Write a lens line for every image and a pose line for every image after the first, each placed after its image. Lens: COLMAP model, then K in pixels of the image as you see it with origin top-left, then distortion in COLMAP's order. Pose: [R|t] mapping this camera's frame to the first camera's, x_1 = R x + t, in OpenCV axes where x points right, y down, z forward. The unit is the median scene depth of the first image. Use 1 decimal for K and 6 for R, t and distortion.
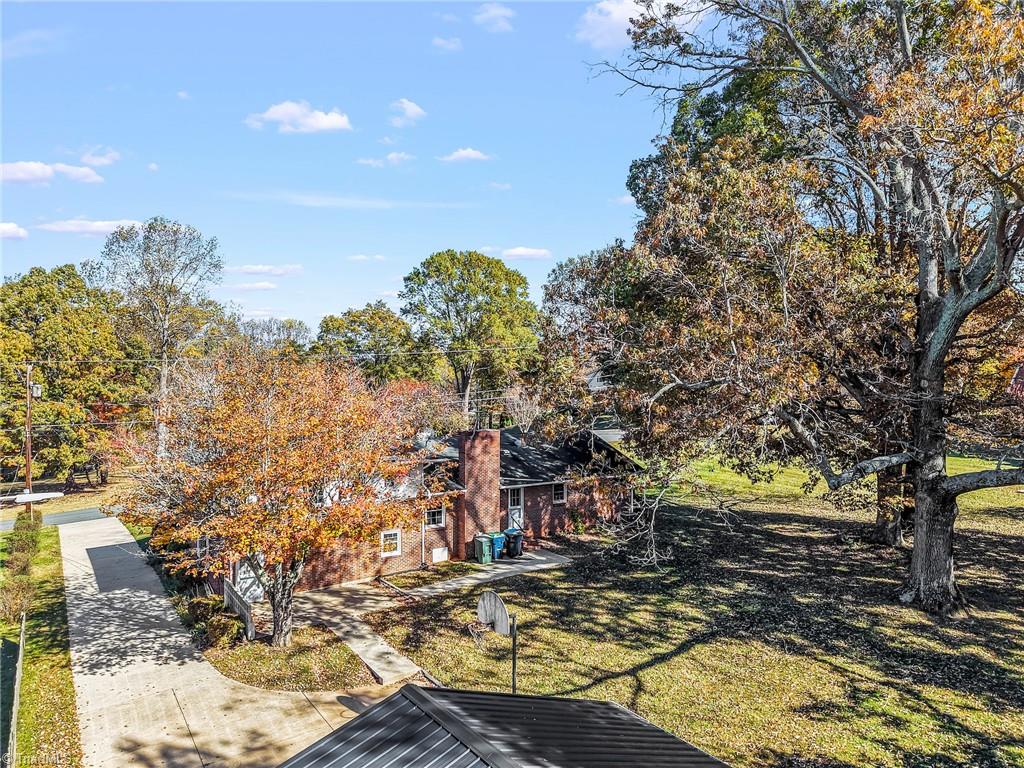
lens RADIAL K [[705.6, 0, 512.9], [0, 705.6, 384.3], [0, 0, 1]] dist [0.027008, -0.001339]
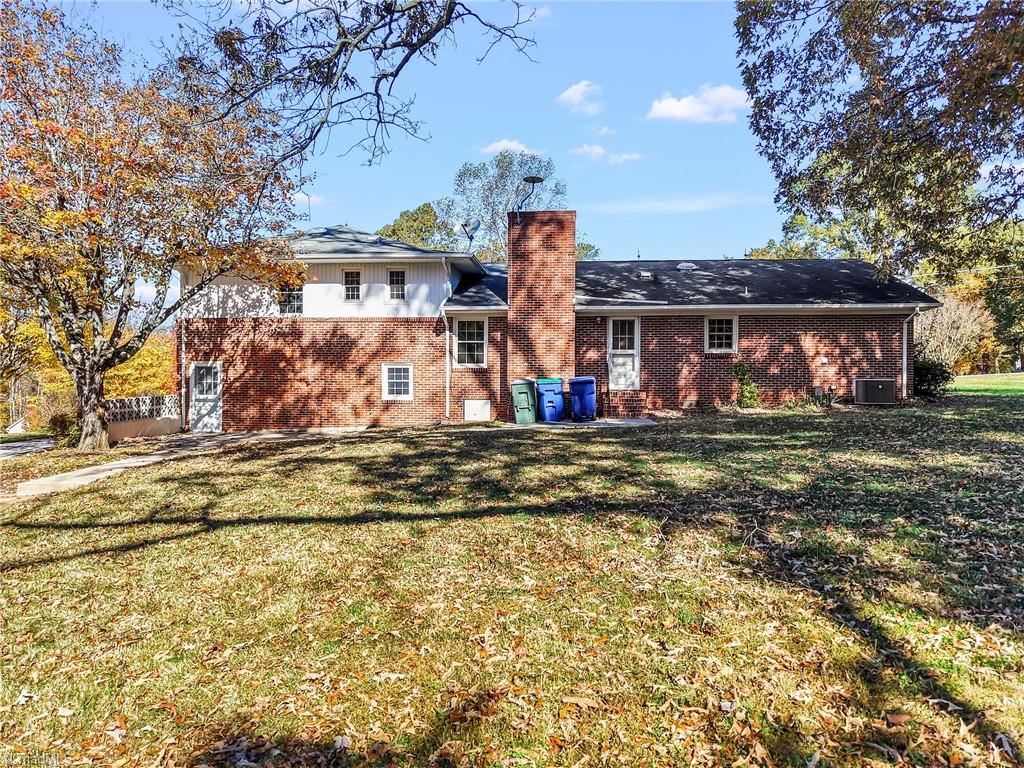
lens RADIAL K [[705.6, 0, 513.4], [0, 705.6, 380.1], [0, 0, 1]] dist [0.027008, -0.001339]
pose [[0.793622, 0.008533, -0.608351, 0.305231], [-0.005665, 0.999962, 0.006637, 0.206675], [0.608385, -0.001821, 0.793640, 0.508160]]
